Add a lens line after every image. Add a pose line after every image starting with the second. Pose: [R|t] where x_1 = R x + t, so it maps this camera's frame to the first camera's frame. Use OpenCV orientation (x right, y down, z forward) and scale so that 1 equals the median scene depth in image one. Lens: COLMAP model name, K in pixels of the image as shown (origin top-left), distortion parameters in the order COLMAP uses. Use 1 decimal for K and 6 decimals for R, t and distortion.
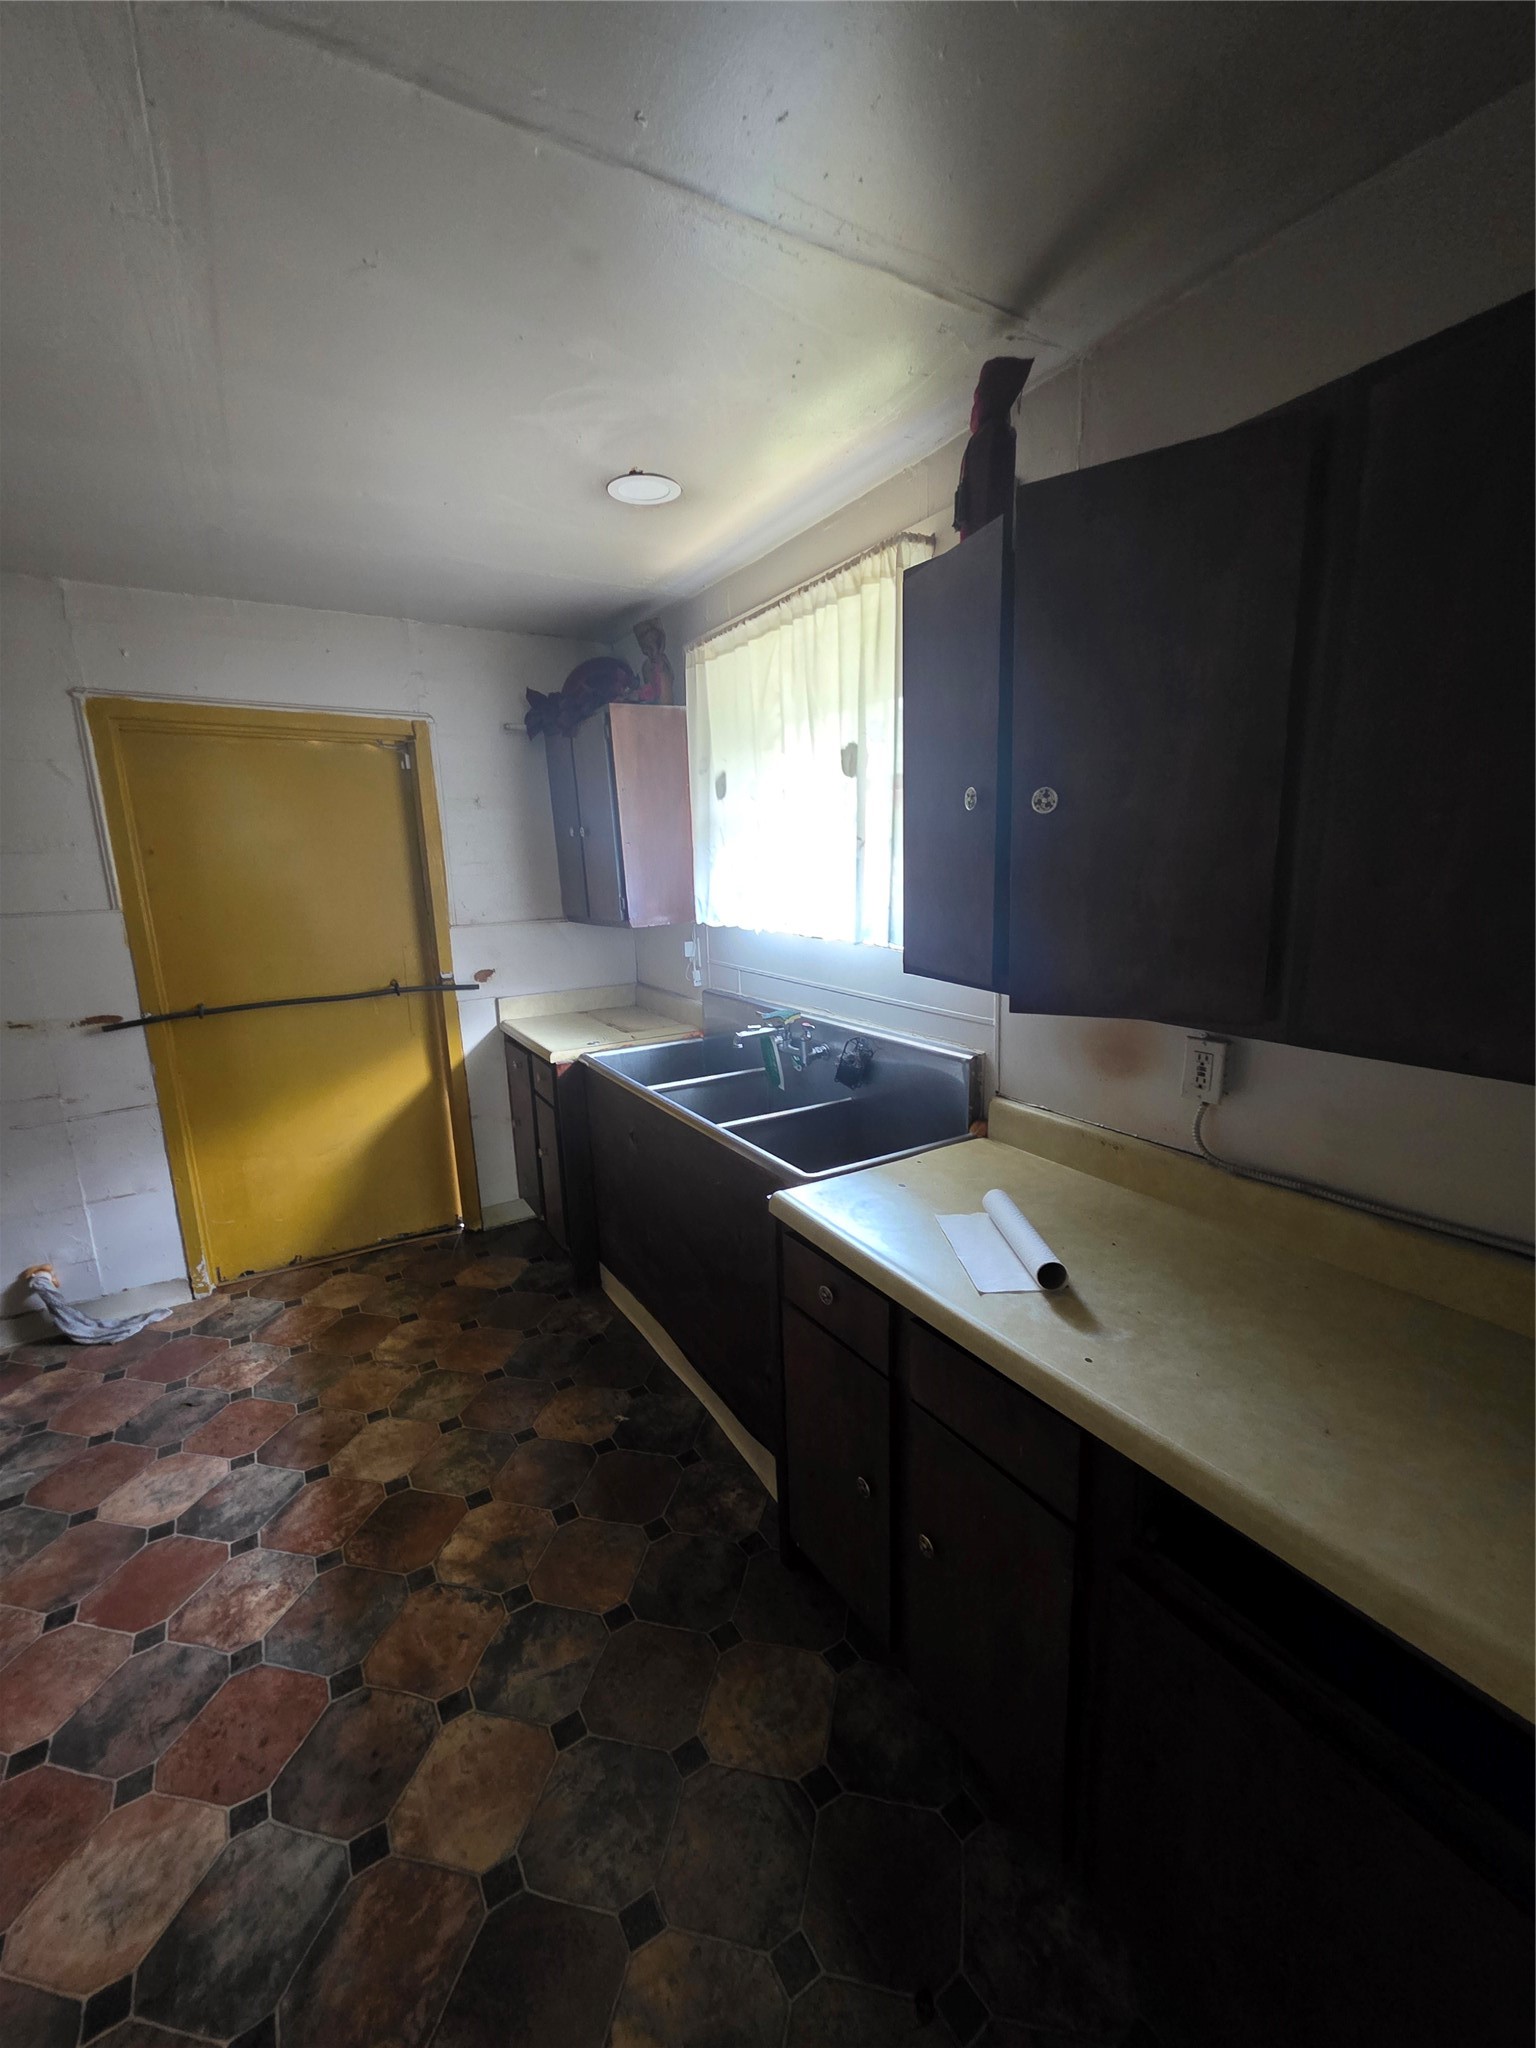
lens RADIAL K [[820.6, 0, 766.5], [0, 820.6, 1023.1], [0, 0, 1]] dist [0.000931, 0.000013]
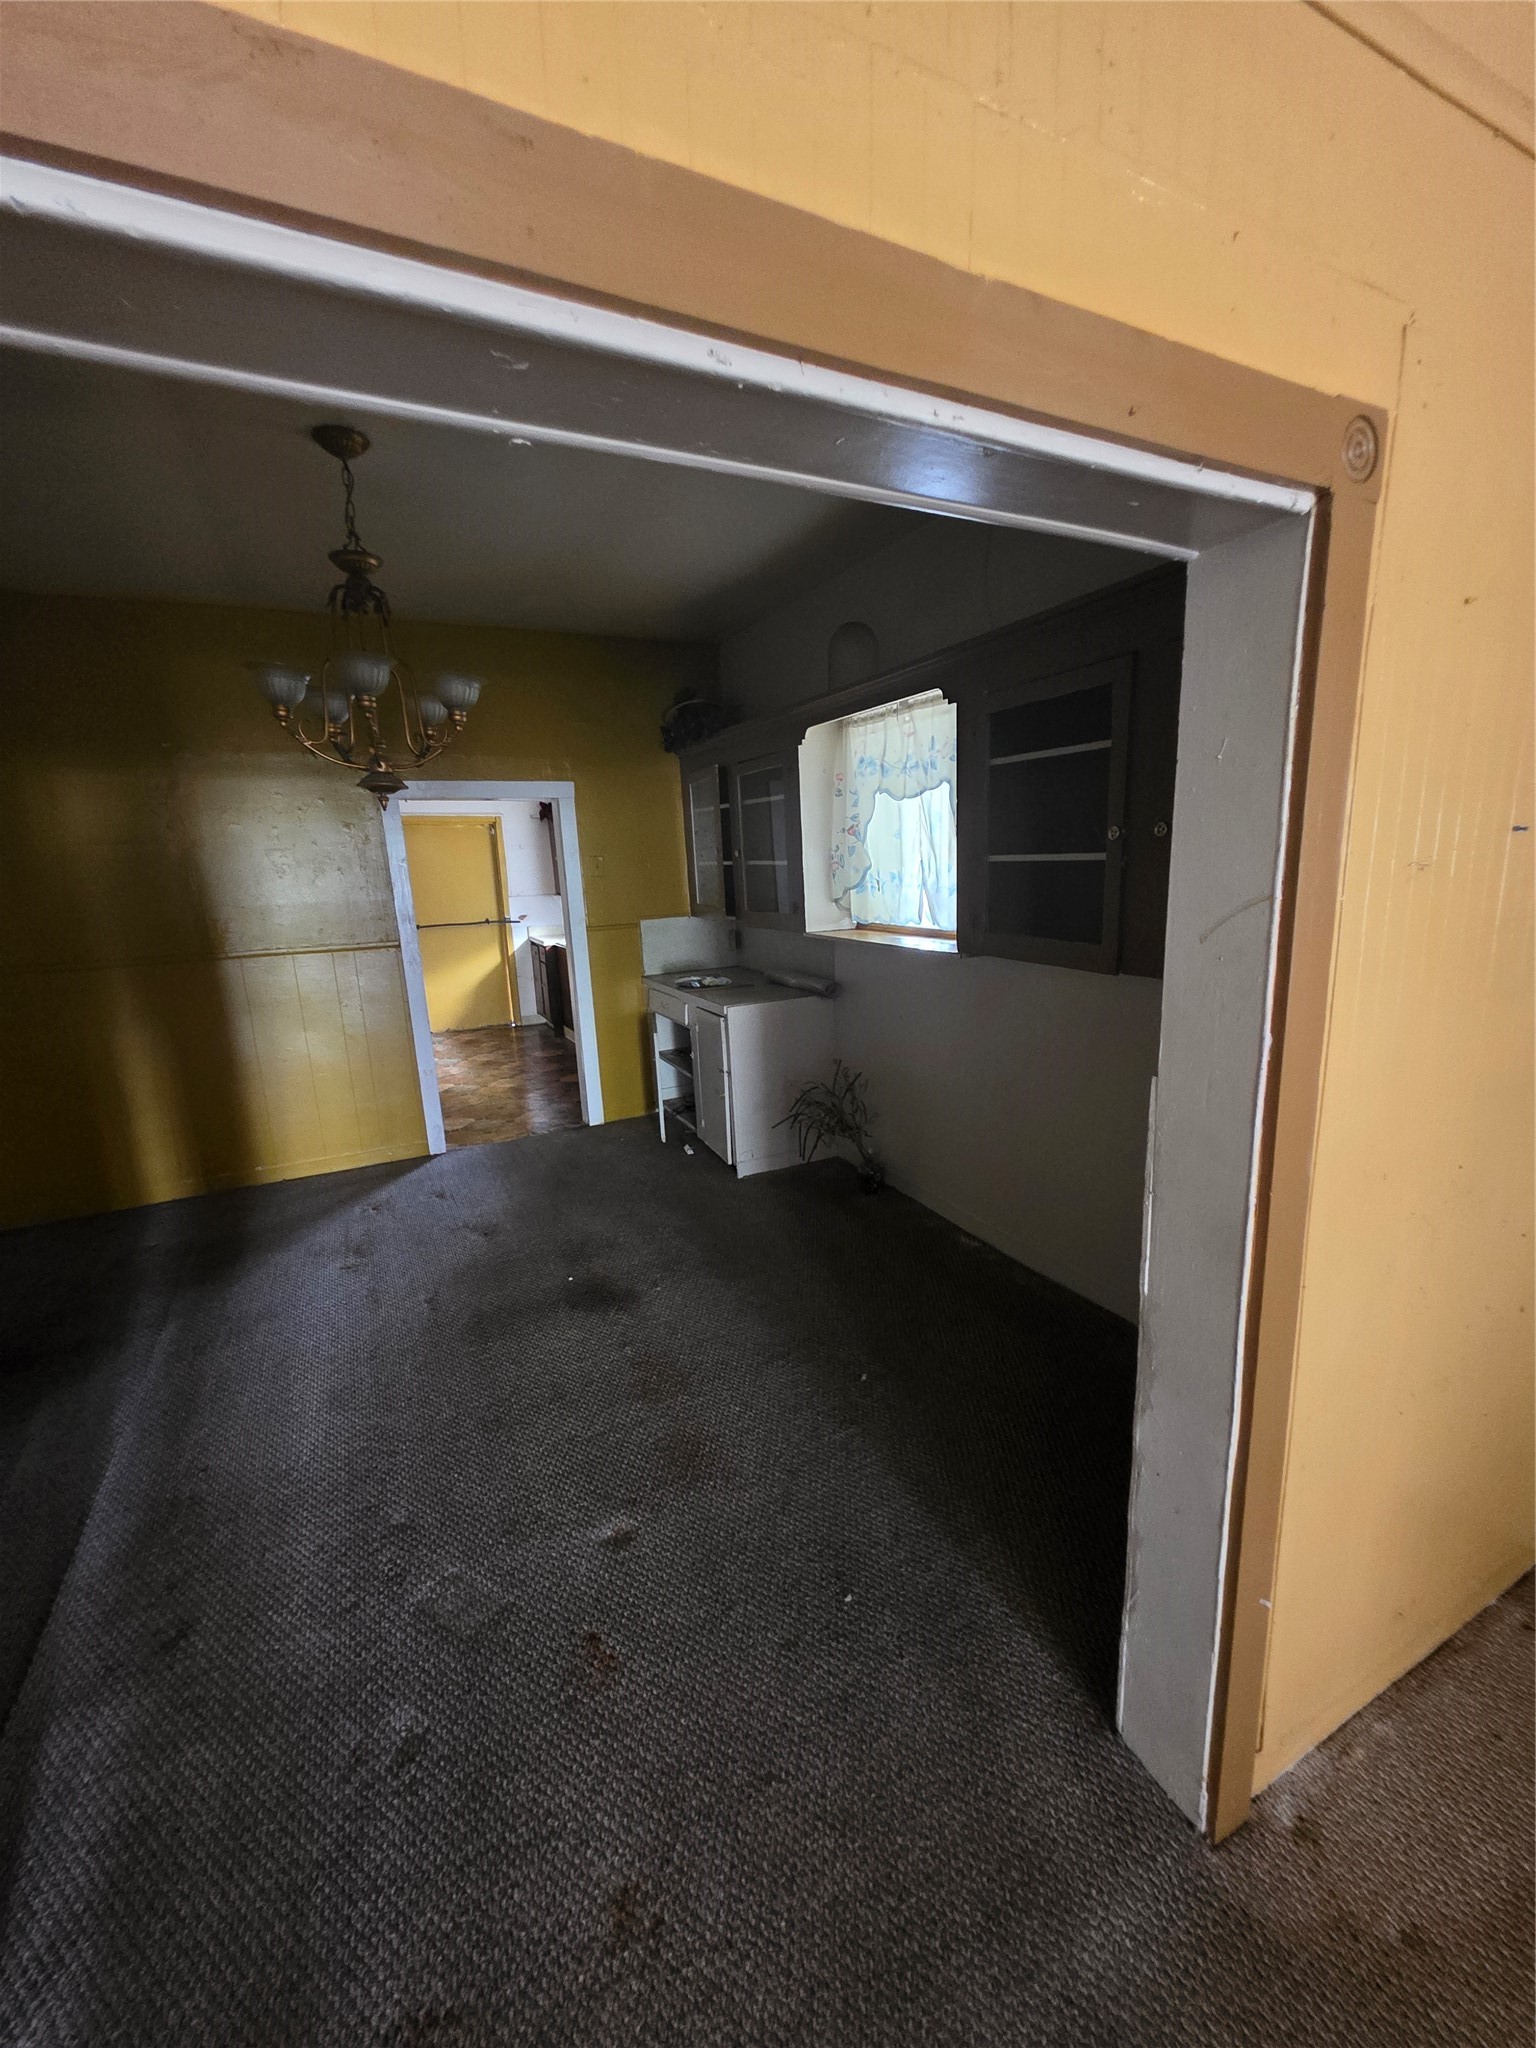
lens RADIAL K [[820.6, 0, 768.8], [0, 820.6, 1027.1], [0, 0, 1]] dist [0.000931, 0.000013]
pose [[0.996680, 0.010731, -0.080711, 0.592342], [-0.010810, 0.999941, -0.000547, 0.264431], [0.080700, 0.001418, 0.996737, -1.387995]]
